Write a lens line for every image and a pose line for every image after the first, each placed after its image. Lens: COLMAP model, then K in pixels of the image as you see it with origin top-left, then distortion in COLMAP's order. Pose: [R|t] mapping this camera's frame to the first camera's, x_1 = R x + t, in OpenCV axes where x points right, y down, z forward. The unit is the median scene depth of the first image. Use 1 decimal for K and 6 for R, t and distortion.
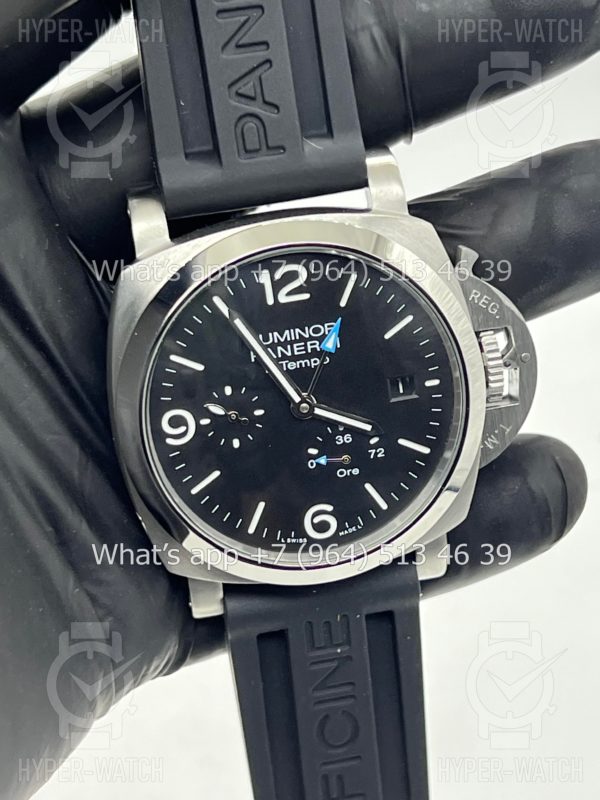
lens RADIAL K [[1742.7, 0, 300.0], [0, 1742.7, 400.0], [0, 0, 1]] dist [0.296033, 0.111937]
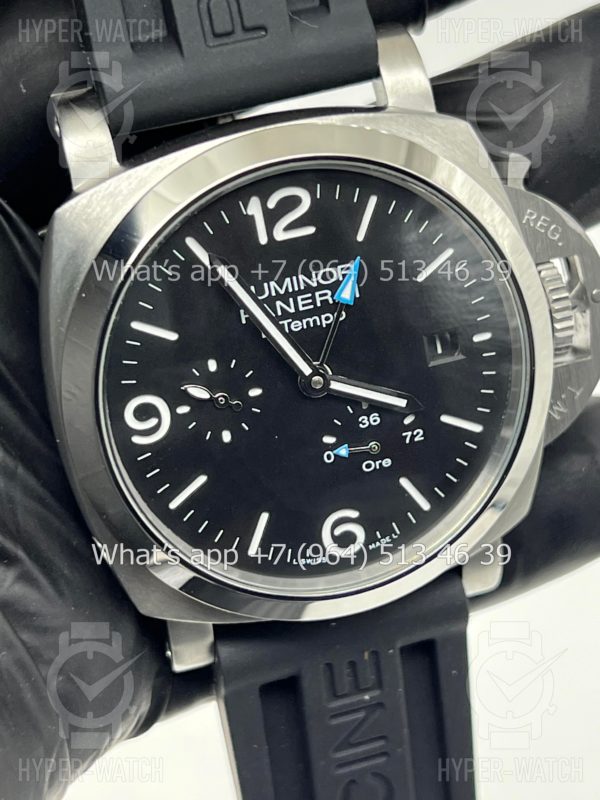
lens RADIAL K [[1803.5, 0, 300.0], [0, 1803.5, 400.0], [0, 0, 1]] dist [0.039984, 4.643632]
pose [[0.994426, -0.065479, 0.082643, -0.067851], [0.063467, 0.997626, 0.026743, -0.008739], [-0.084198, -0.021349, 0.996220, 0.241564]]
